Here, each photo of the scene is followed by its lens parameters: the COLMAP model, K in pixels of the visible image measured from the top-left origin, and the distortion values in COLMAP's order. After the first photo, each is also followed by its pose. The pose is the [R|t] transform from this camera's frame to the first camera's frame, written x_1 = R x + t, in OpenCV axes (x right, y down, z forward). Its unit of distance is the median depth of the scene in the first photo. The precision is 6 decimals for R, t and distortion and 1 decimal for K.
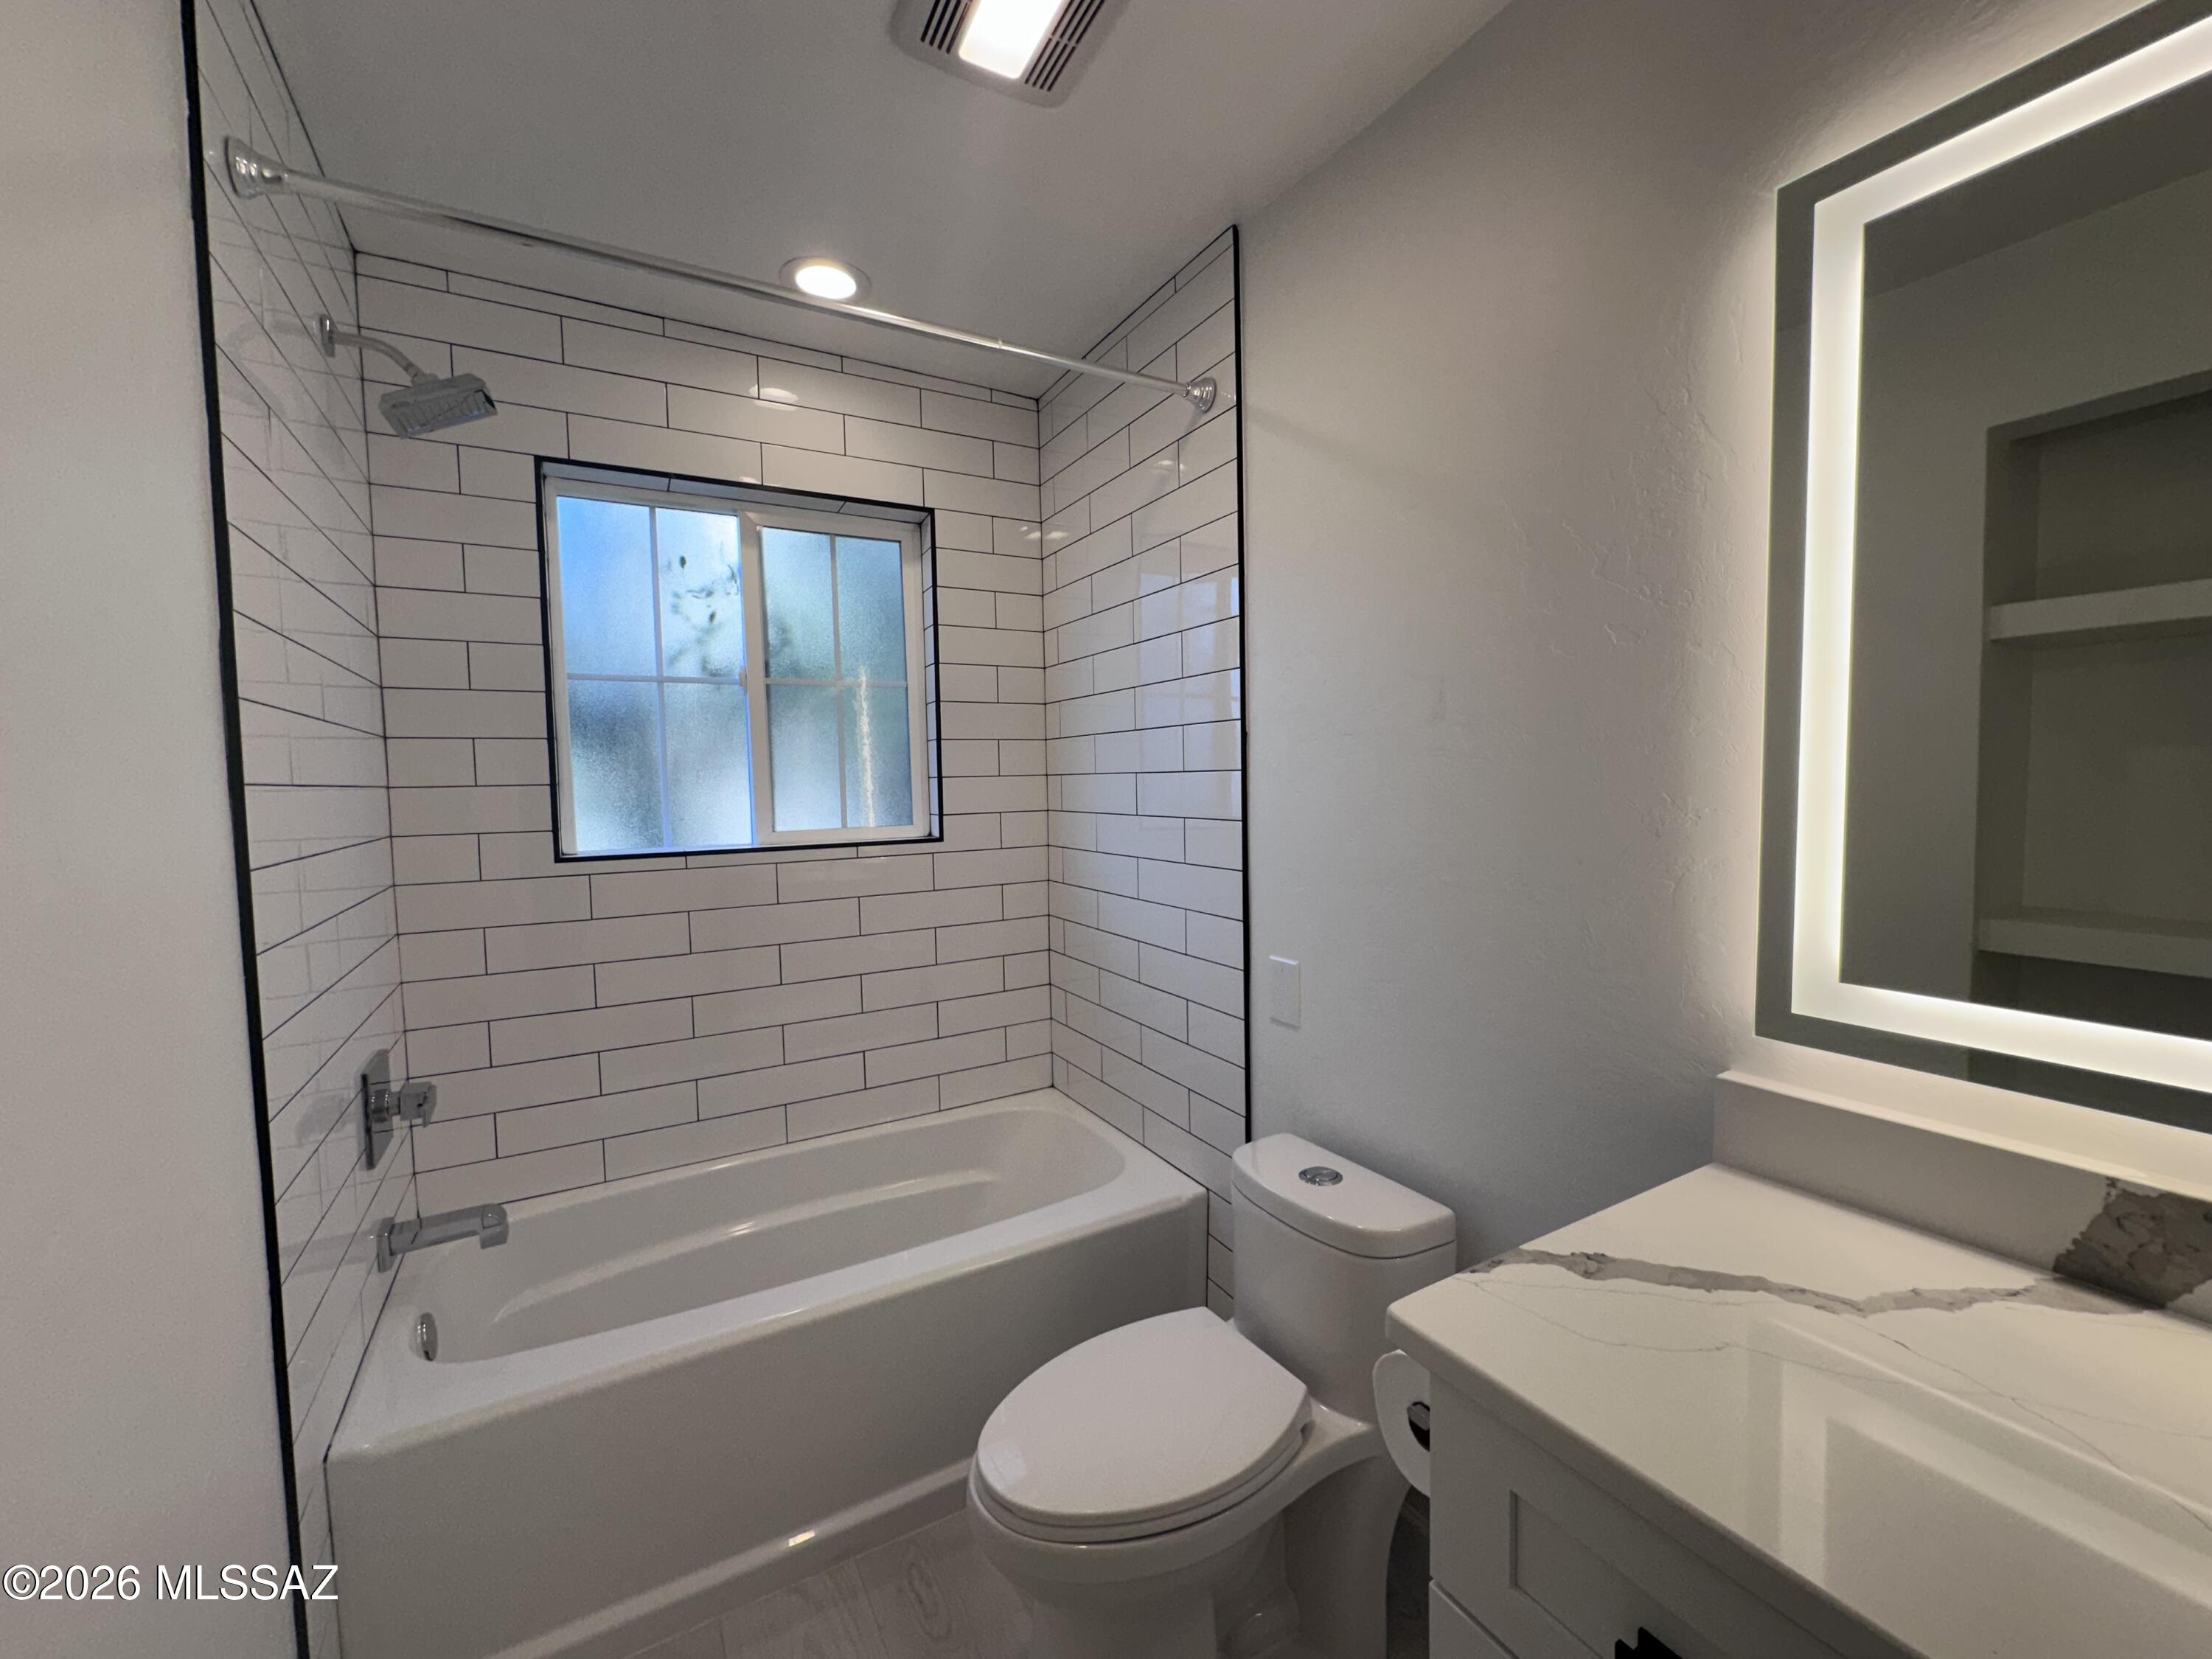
lens RADIAL K [[881.8, 0, 1105.1], [0, 881.8, 827.9], [0, 0, 1]] dist [-0.004388, 0.000386]
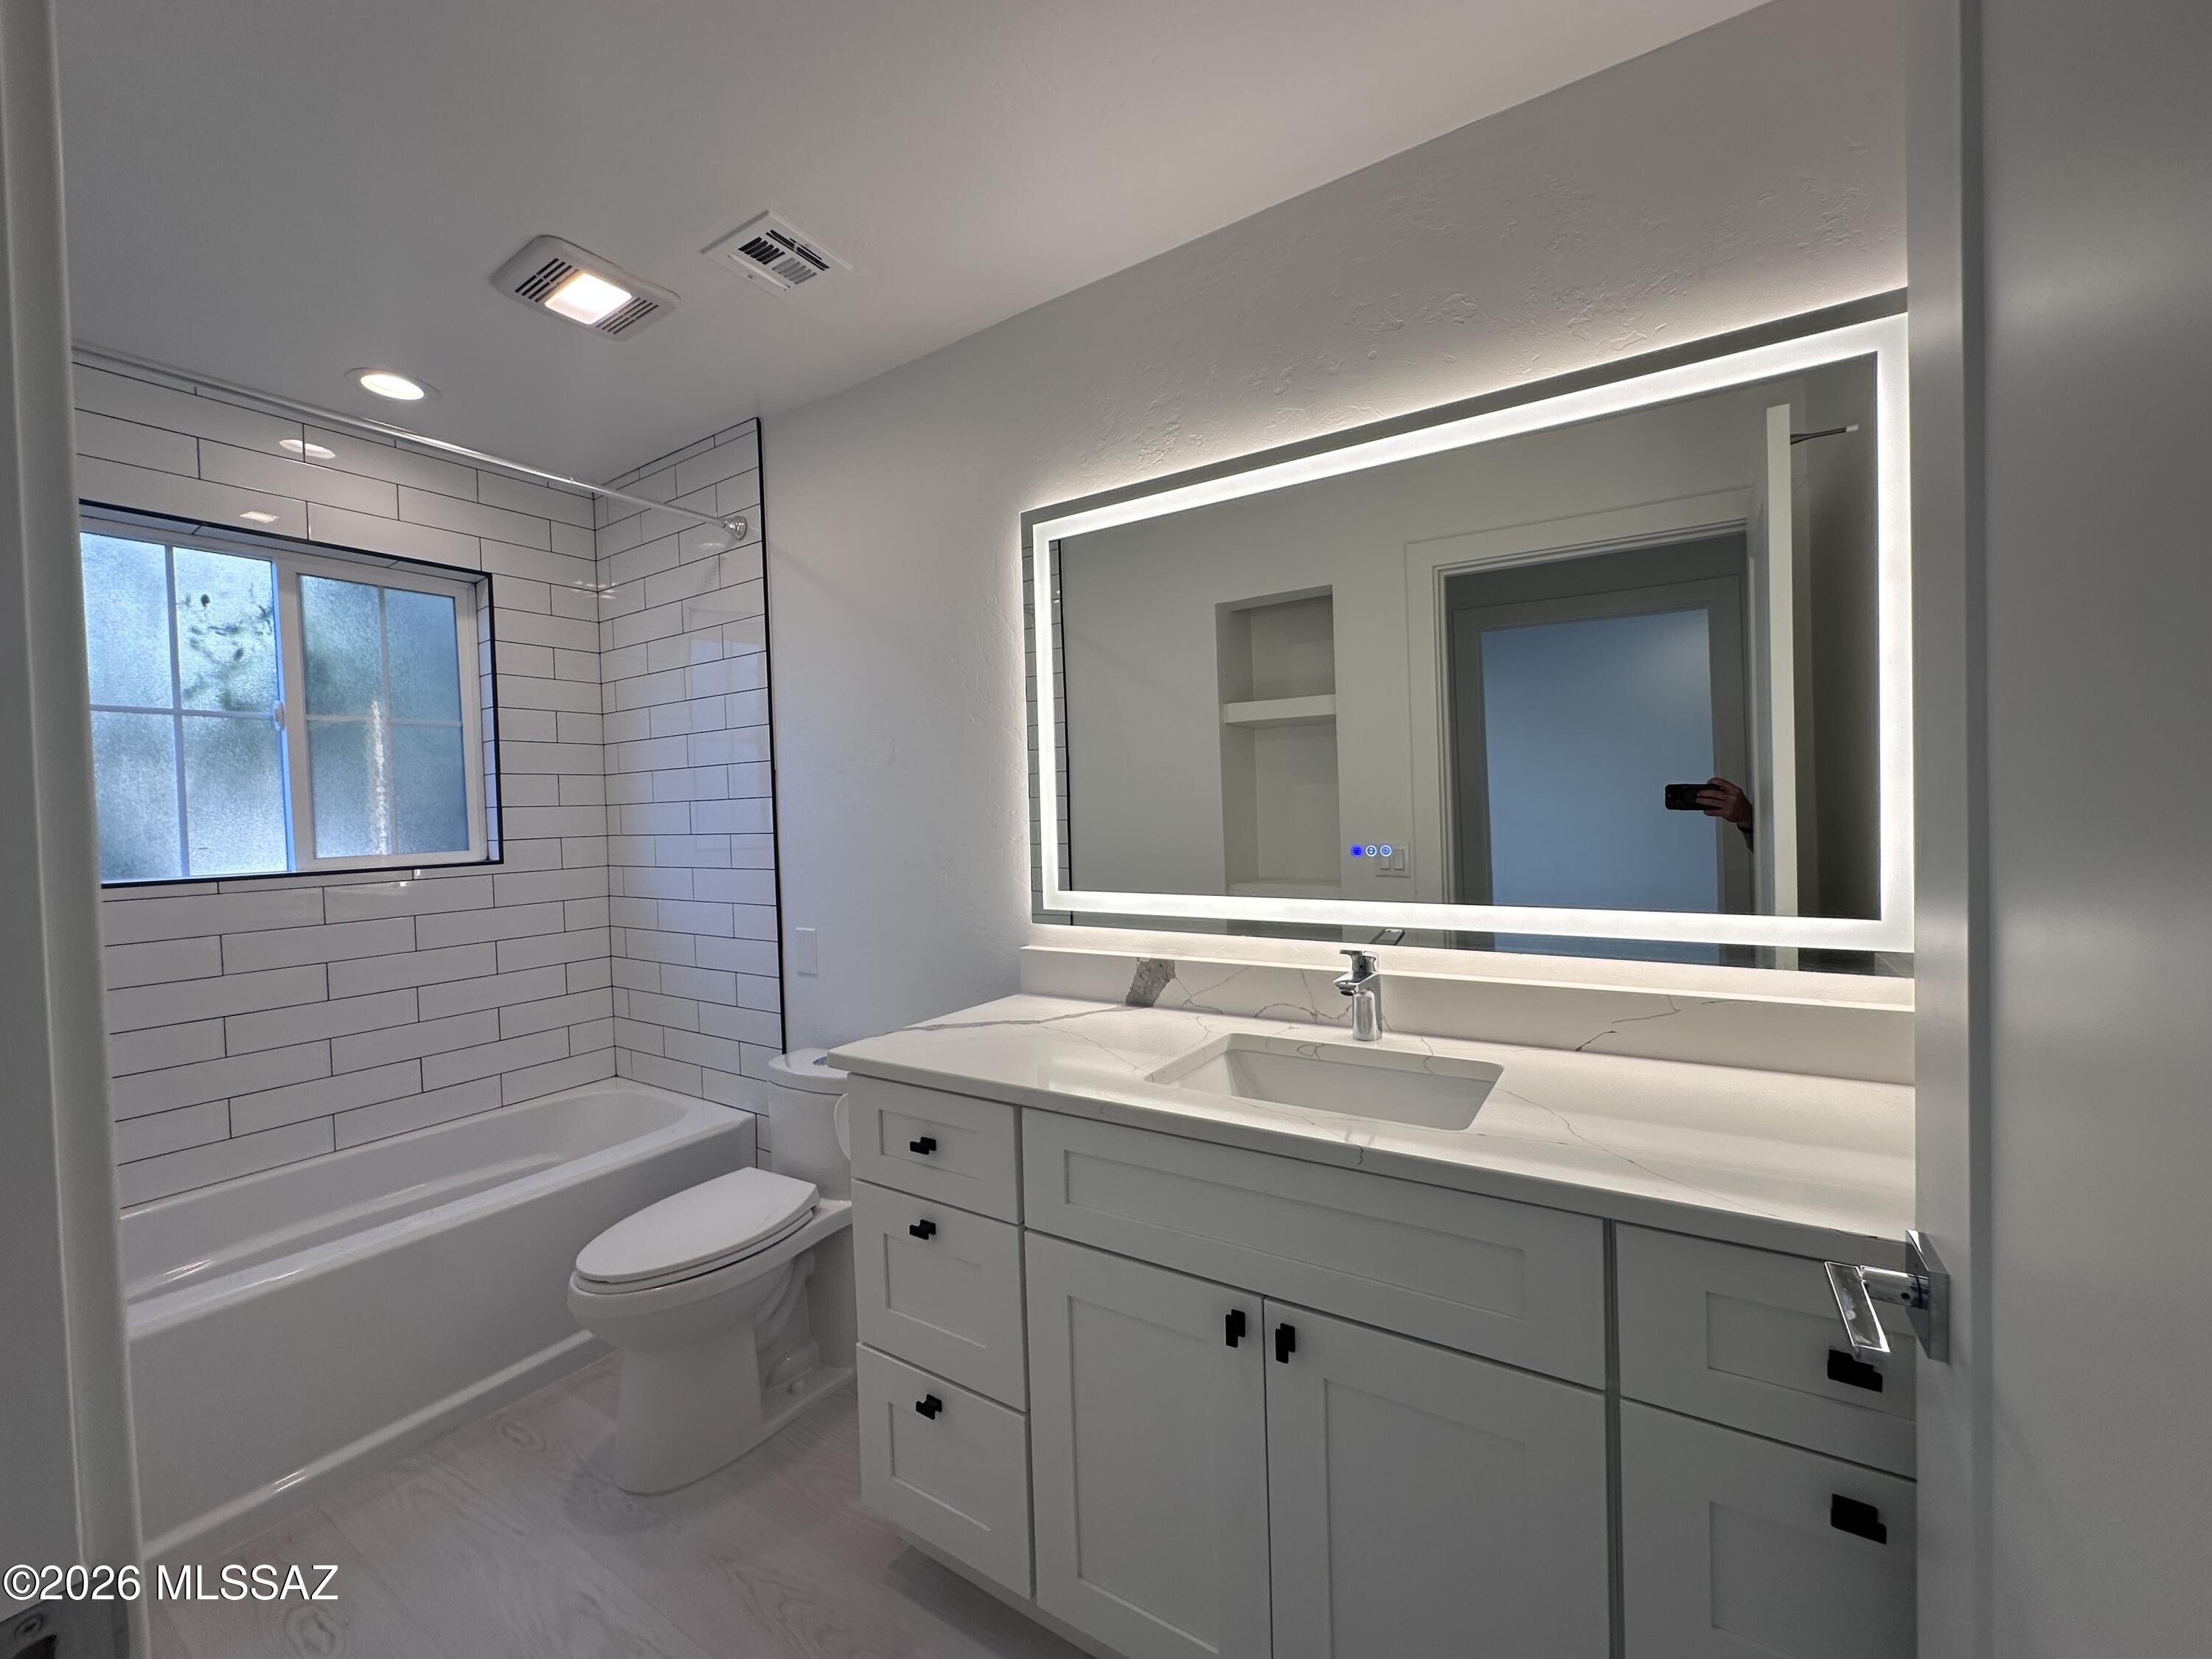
lens RADIAL K [[881.8, 0, 1105.1], [0, 881.8, 827.9], [0, 0, 1]] dist [-0.004388, 0.000386]
pose [[0.891284, -0.016281, 0.453153, -0.006988], [0.037979, 0.998524, -0.038824, 0.045304], [-0.451852, 0.051813, 0.890587, -0.378513]]
